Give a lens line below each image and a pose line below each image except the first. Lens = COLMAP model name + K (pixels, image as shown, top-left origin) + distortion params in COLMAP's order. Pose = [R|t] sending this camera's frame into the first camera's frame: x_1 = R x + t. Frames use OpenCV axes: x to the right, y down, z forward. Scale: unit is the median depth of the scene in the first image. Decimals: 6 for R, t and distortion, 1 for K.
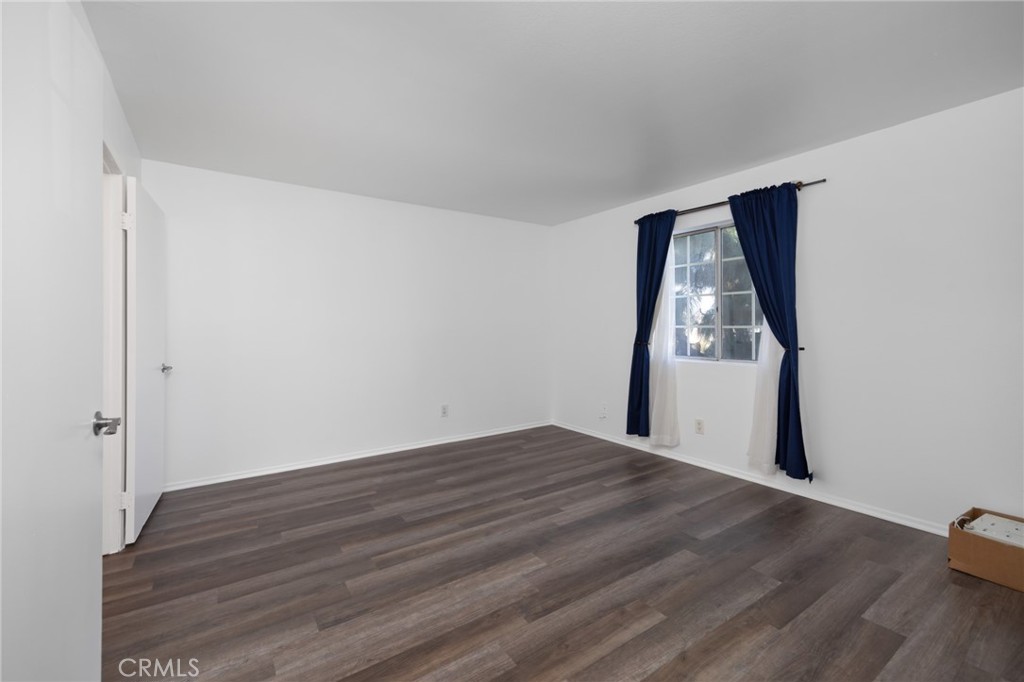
lens RADIAL K [[429.2, 0, 514.1], [0, 429.2, 329.6], [0, 0, 1]] dist [0.002387, 0.000531]
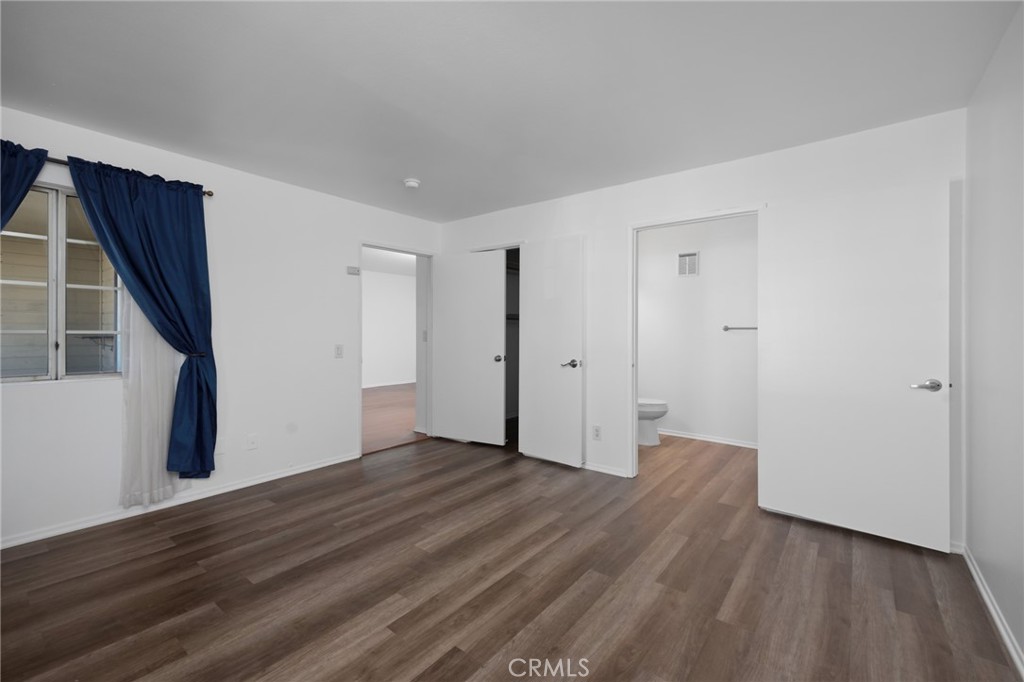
lens RADIAL K [[429.2, 0, 514.1], [0, 429.2, 329.6], [0, 0, 1]] dist [0.002387, 0.000531]
pose [[-0.953986, 0.000311, -0.299851, 0.153977], [-0.001490, 0.999982, 0.005777, -0.015191], [0.299847, 0.005958, -0.953969, 2.004158]]
